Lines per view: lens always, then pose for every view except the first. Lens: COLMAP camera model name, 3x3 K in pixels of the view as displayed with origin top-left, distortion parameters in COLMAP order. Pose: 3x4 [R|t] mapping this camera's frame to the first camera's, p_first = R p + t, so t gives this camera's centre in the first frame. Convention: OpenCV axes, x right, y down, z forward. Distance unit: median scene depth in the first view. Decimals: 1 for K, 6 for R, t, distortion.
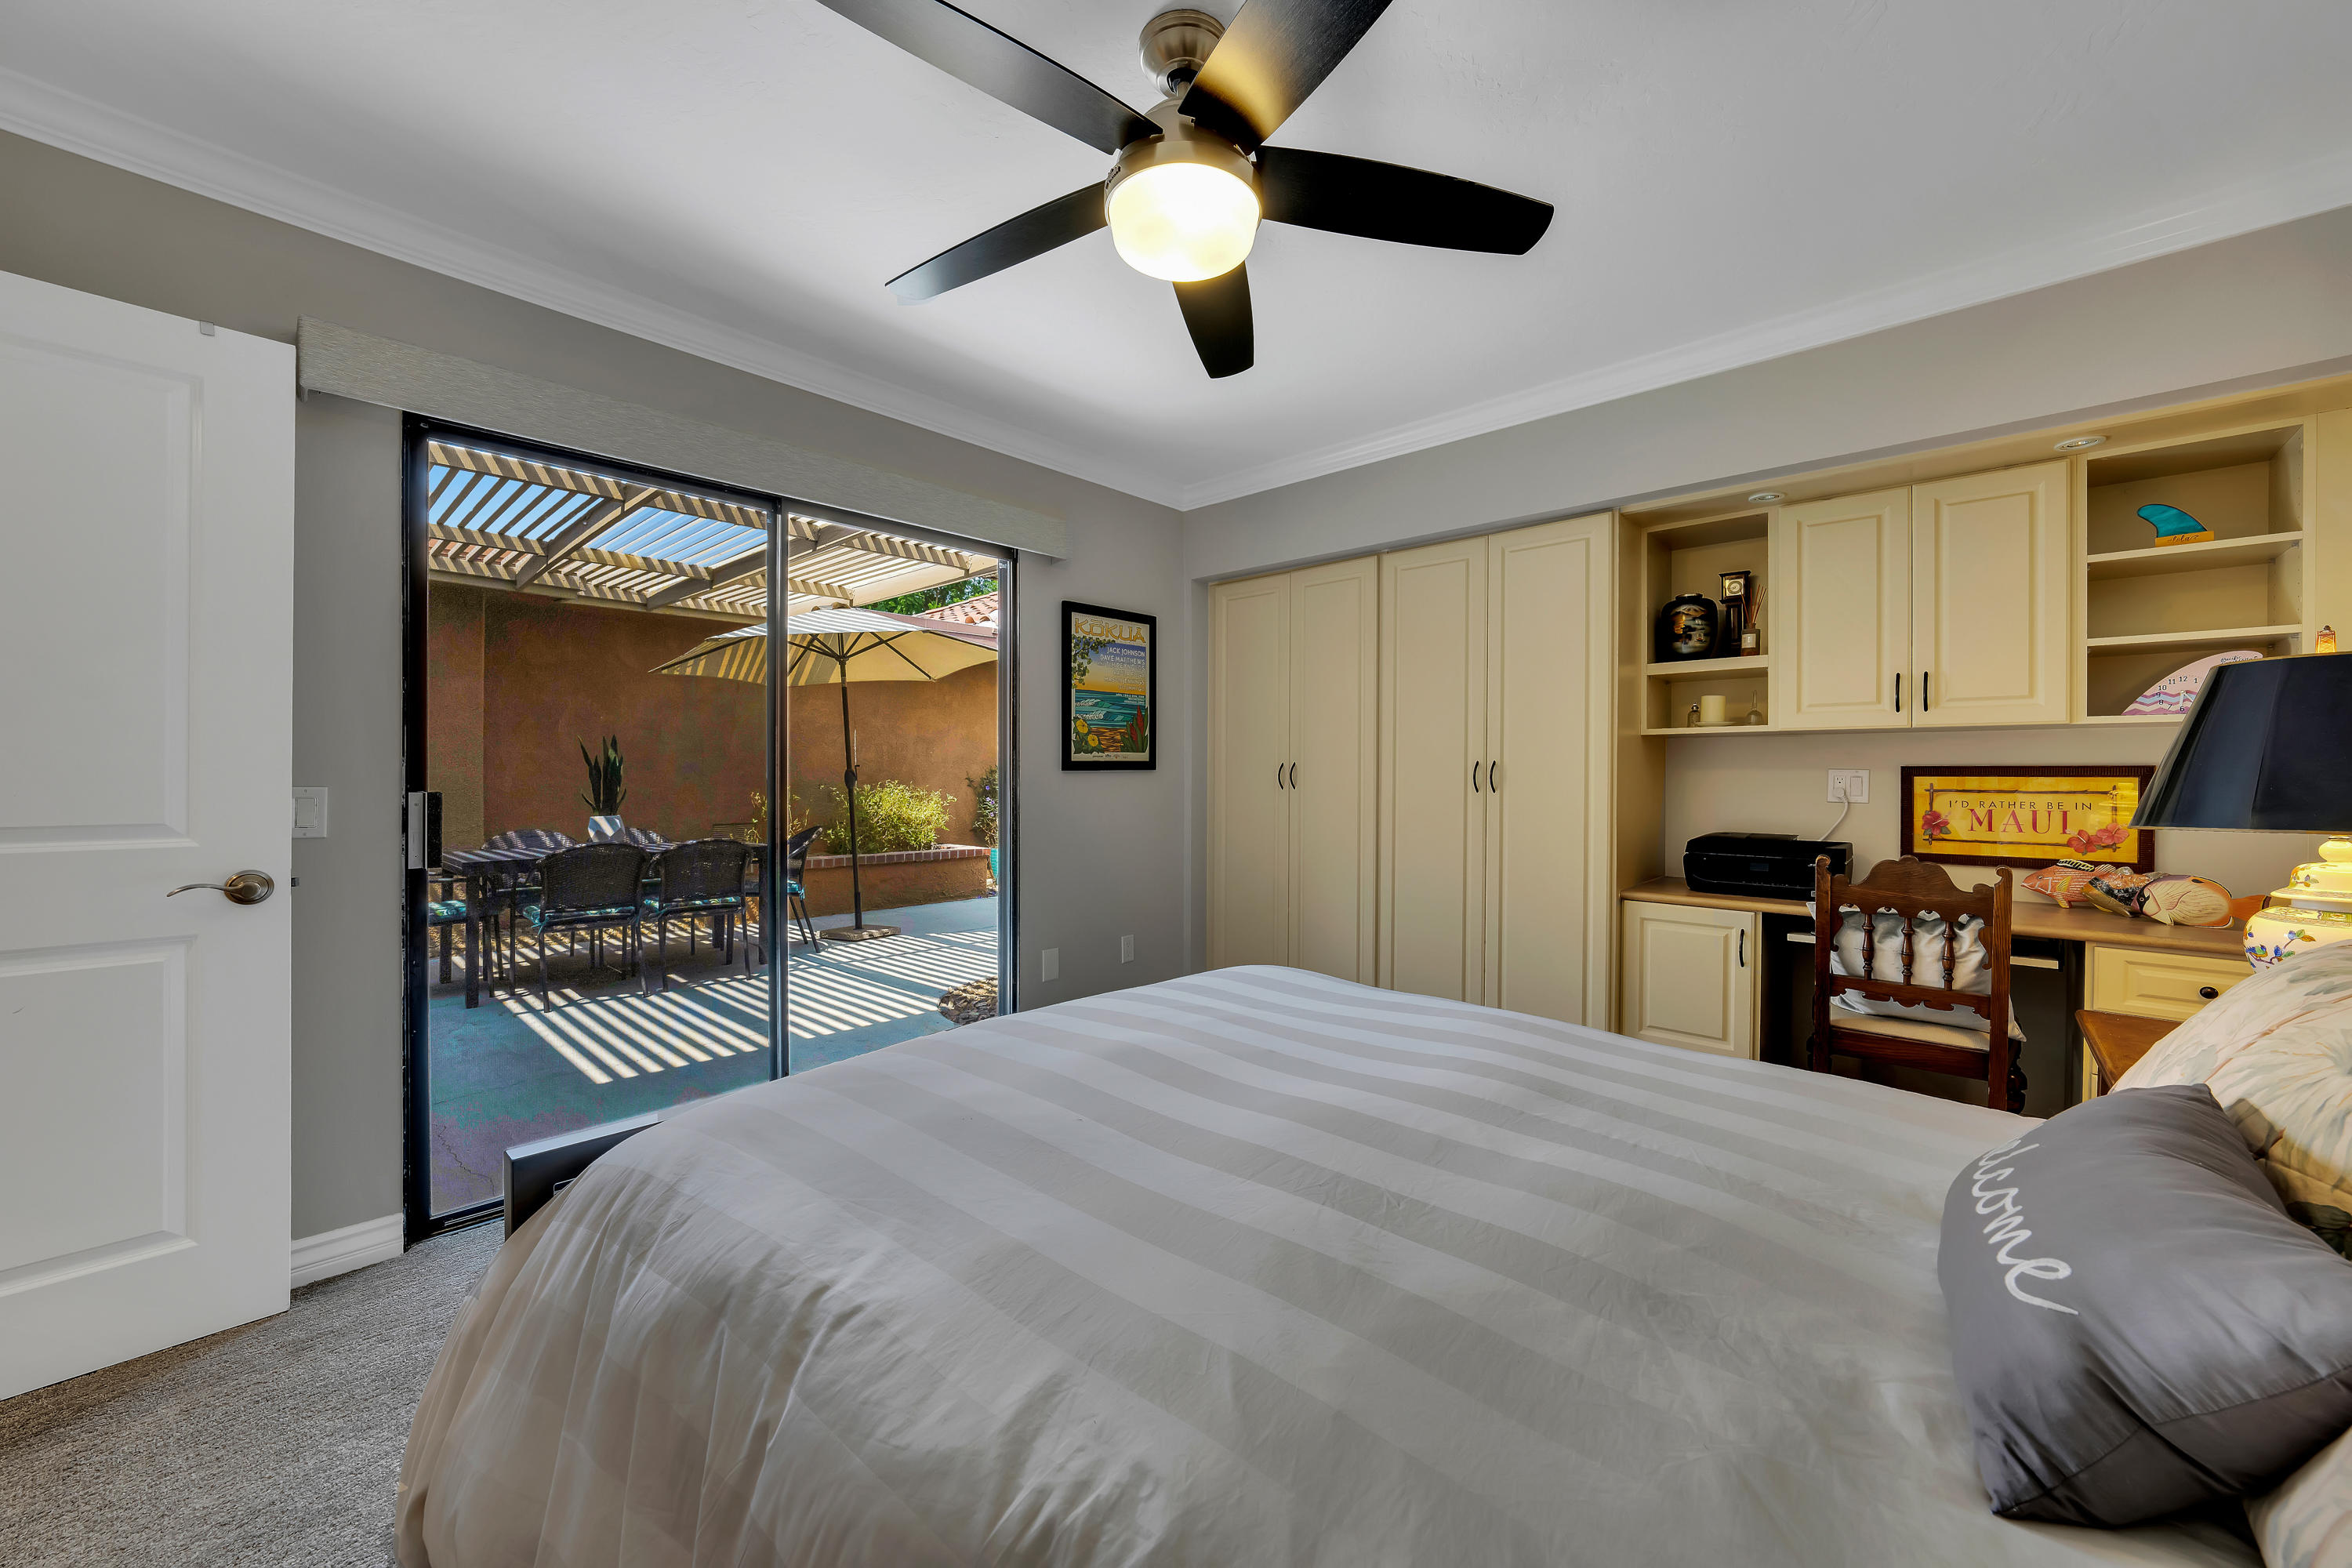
lens RADIAL K [[908.2, 0, 1197.7], [0, 908.2, 778.6], [0, 0, 1]] dist [-0.007568, 0.000281]
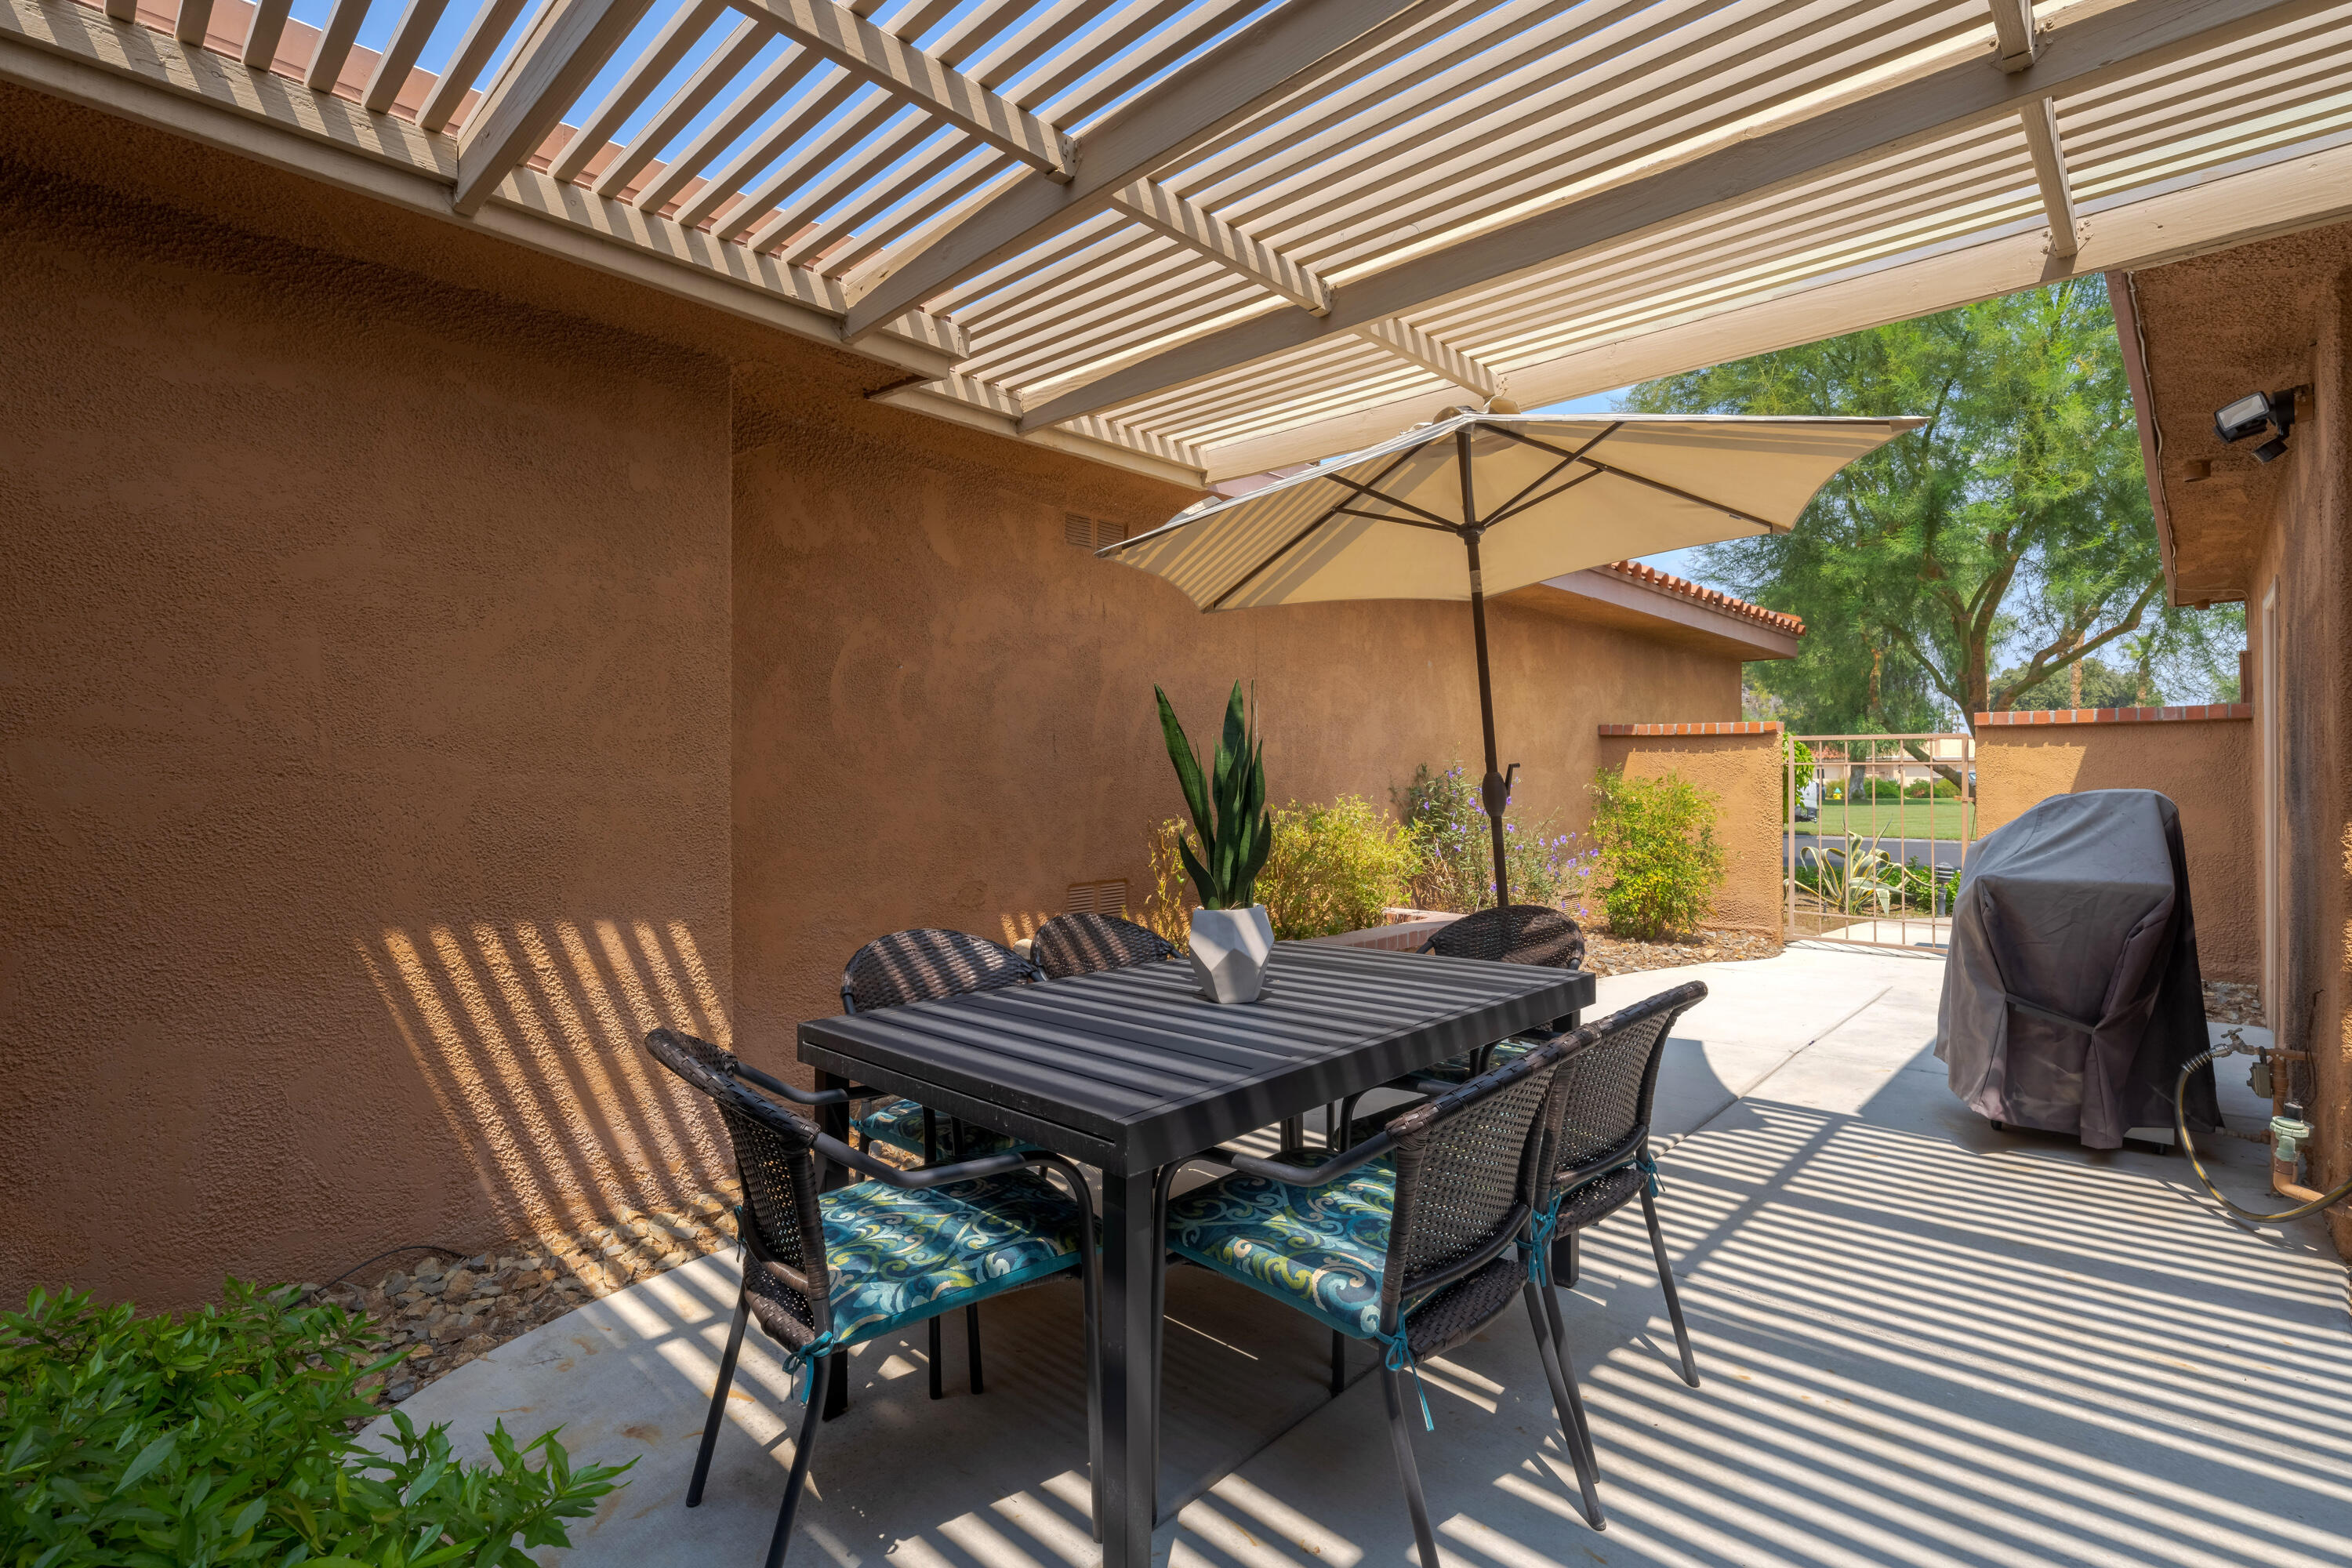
lens RADIAL K [[1058.0, 0, 1152.0], [0, 1058.0, 766.8], [0, 0, 1]] dist [0.001534, 0.001032]
pose [[0.999923, -0.000573, -0.012411, -1.138506], [0.000471, 0.999966, -0.008235, -0.024388], [0.012416, 0.008228, 0.999889, 0.986184]]
